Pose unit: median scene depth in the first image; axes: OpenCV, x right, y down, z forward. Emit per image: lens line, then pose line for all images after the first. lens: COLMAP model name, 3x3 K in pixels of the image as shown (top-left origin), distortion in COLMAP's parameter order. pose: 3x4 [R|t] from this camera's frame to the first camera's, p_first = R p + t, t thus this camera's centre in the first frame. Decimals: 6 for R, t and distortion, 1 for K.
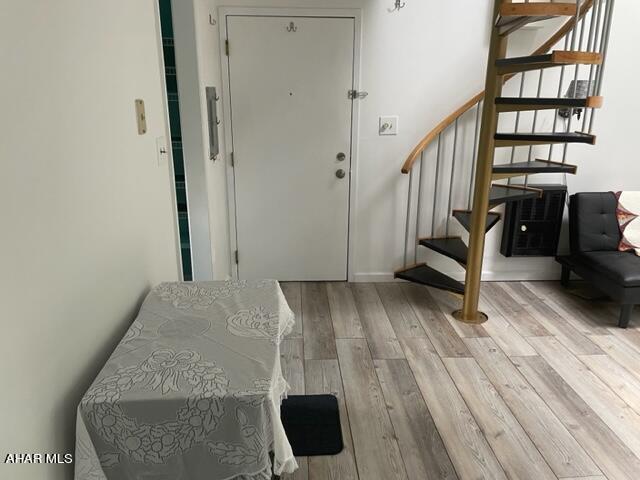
lens RADIAL K [[490.8, 0, 319.9], [0, 490.8, 243.5], [0, 0, 1]] dist [0.075770, -0.082591]
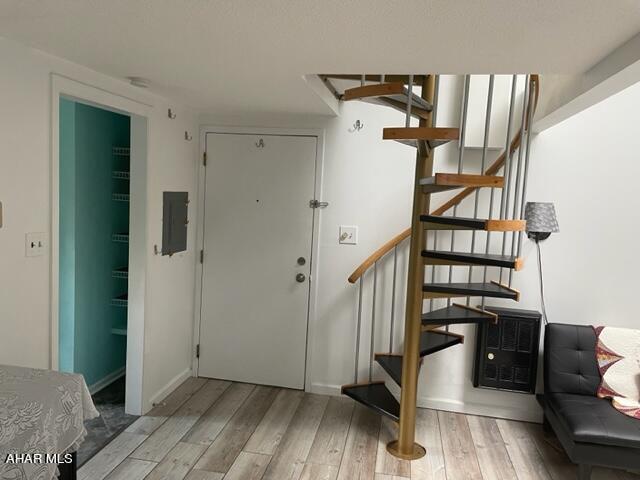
lens RADIAL K [[490.8, 0, 318.5], [0, 490.8, 236.6], [0, 0, 1]] dist [0.075770, -0.082591]
pose [[0.971550, 0.064706, -0.227823, 0.312263], [-0.112275, 0.972826, -0.202495, -0.025627], [0.208529, 0.222313, 0.952414, 0.029922]]
